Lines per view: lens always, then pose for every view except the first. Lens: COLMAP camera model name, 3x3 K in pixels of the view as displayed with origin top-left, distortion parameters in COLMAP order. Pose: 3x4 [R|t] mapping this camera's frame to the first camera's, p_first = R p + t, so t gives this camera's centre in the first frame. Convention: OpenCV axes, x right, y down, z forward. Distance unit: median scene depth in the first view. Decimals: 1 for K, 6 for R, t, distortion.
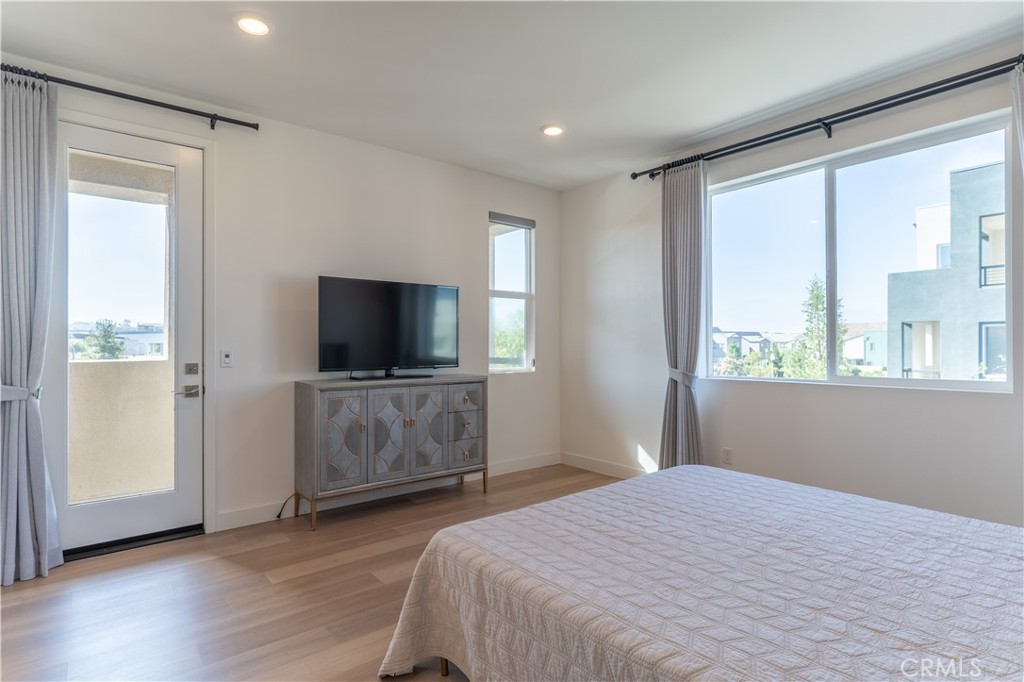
lens RADIAL K [[523.6, 0, 505.6], [0, 523.6, 341.8], [0, 0, 1]] dist [-0.003755, 0.001857]
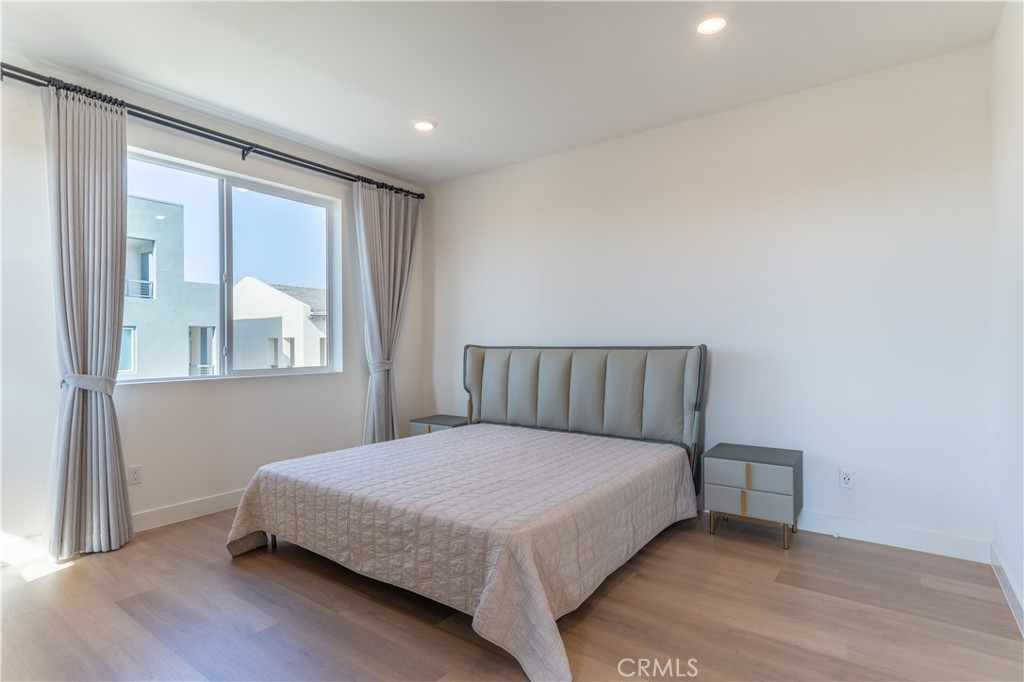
lens RADIAL K [[523.6, 0, 510.8], [0, 523.6, 341.5], [0, 0, 1]] dist [-0.003755, 0.001857]
pose [[-0.266836, 0.006769, 0.963718, -0.549961], [-0.001144, 0.999972, -0.007341, 0.012181], [-0.963741, -0.003062, -0.266821, 0.644463]]
